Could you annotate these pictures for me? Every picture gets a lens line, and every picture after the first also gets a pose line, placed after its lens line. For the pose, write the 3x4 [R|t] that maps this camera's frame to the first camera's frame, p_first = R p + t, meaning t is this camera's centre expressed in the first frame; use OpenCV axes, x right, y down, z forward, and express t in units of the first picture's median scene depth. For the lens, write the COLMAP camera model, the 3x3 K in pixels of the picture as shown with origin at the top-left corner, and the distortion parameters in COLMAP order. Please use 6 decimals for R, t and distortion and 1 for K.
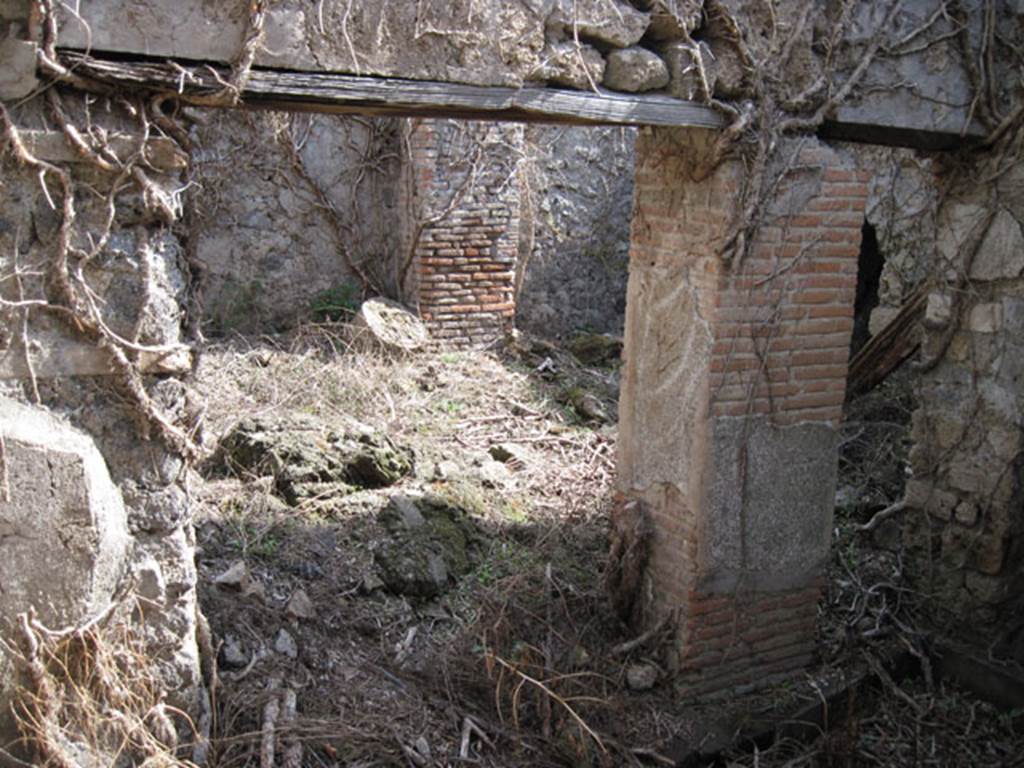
lens RADIAL K [[1053.7, 0, 539.8], [0, 1053.7, 410.9], [0, 0, 1]] dist [-0.107591, 0.000000]
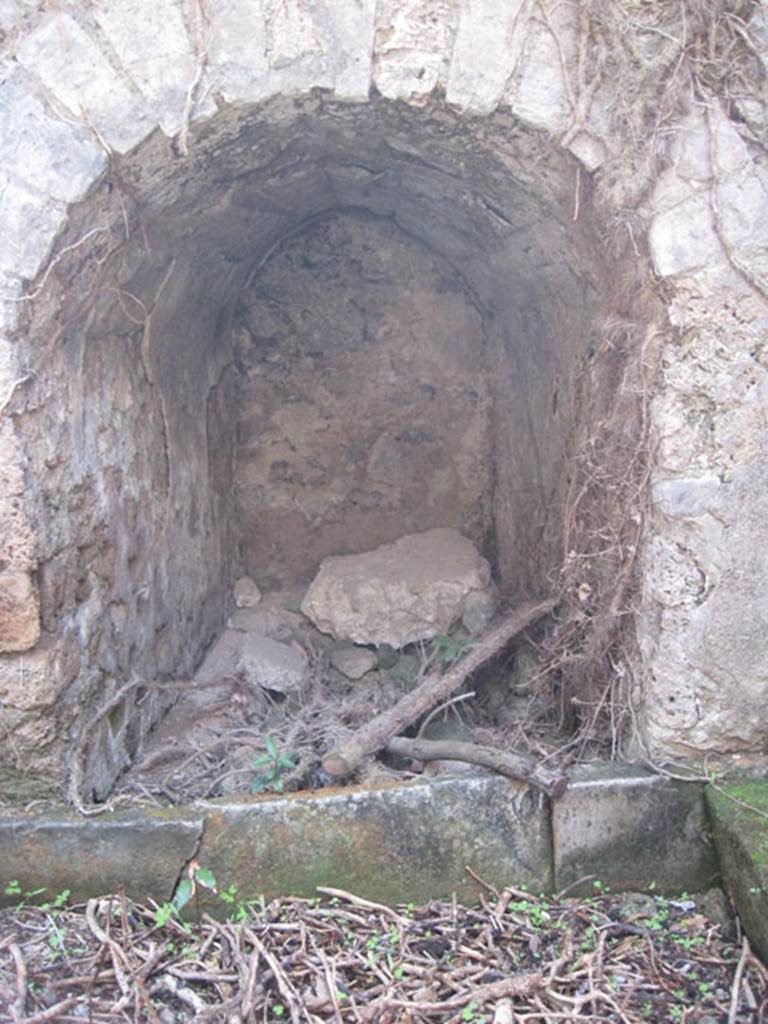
lens RADIAL K [[1053.7, 0, 404.2], [0, 1053.7, 505.9], [0, 0, 1]] dist [-0.107591, 0.000000]
pose [[0.548793, -0.225908, 0.804855, 0.176478], [0.244547, 0.964060, 0.103849, 0.096710], [-0.799389, 0.139833, 0.584314, 0.631311]]
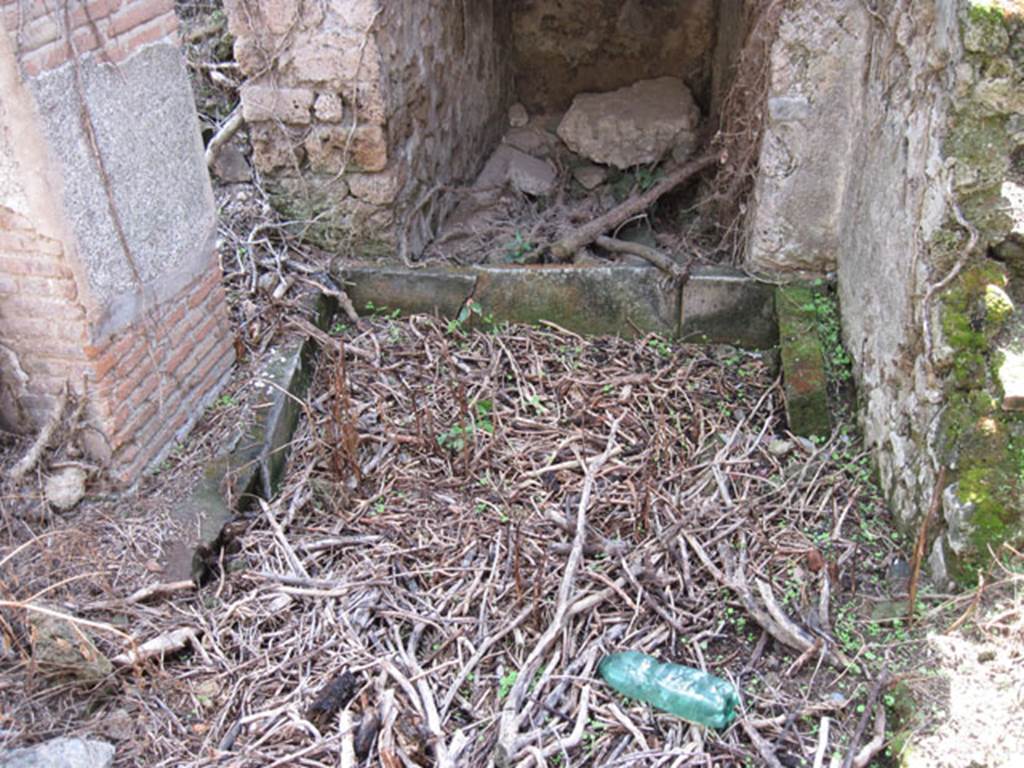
lens RADIAL K [[1053.7, 0, 527.9], [0, 1053.7, 408.5], [0, 0, 1]] dist [-0.107591, 0.000000]
pose [[0.681986, -0.453173, 0.574046, -0.060131], [0.204661, 0.871790, 0.445080, -0.029185], [-0.702146, -0.186054, 0.687295, 0.334351]]
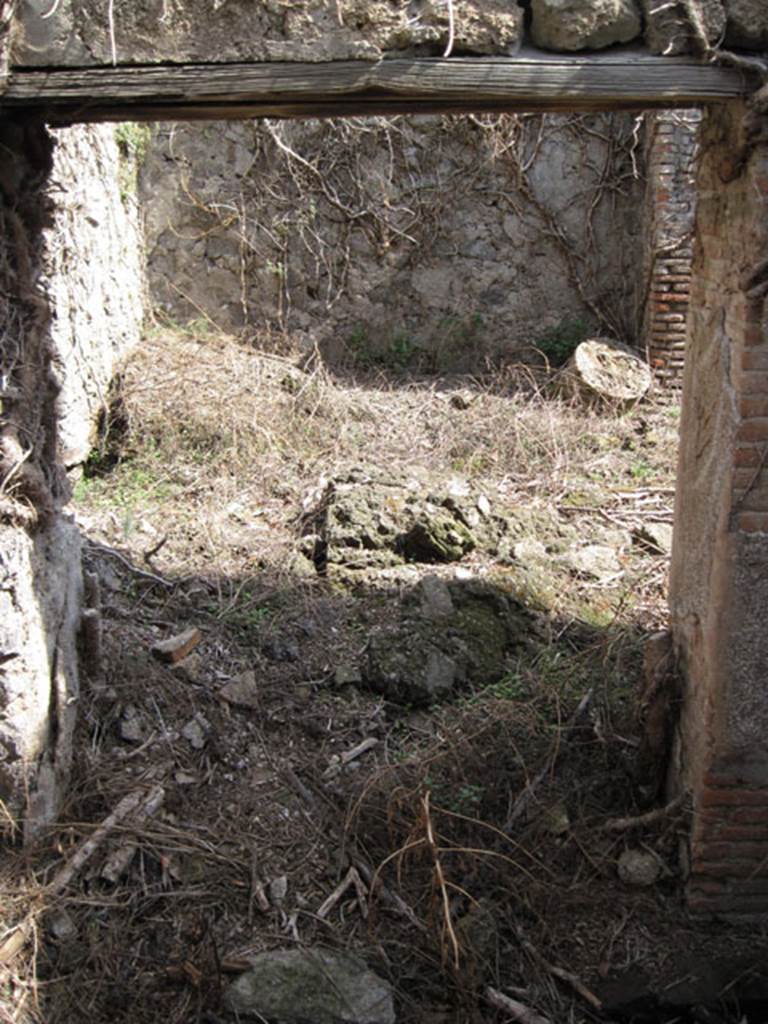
lens RADIAL K [[1053.7, 0, 427.4], [0, 1053.7, 500.9], [0, 0, 1]] dist [-0.107591, 0.000000]
pose [[0.853013, 0.104537, -0.511312, 0.316964], [-0.077539, 0.994246, 0.073914, -0.045762], [0.516097, -0.023403, 0.856210, 0.303136]]
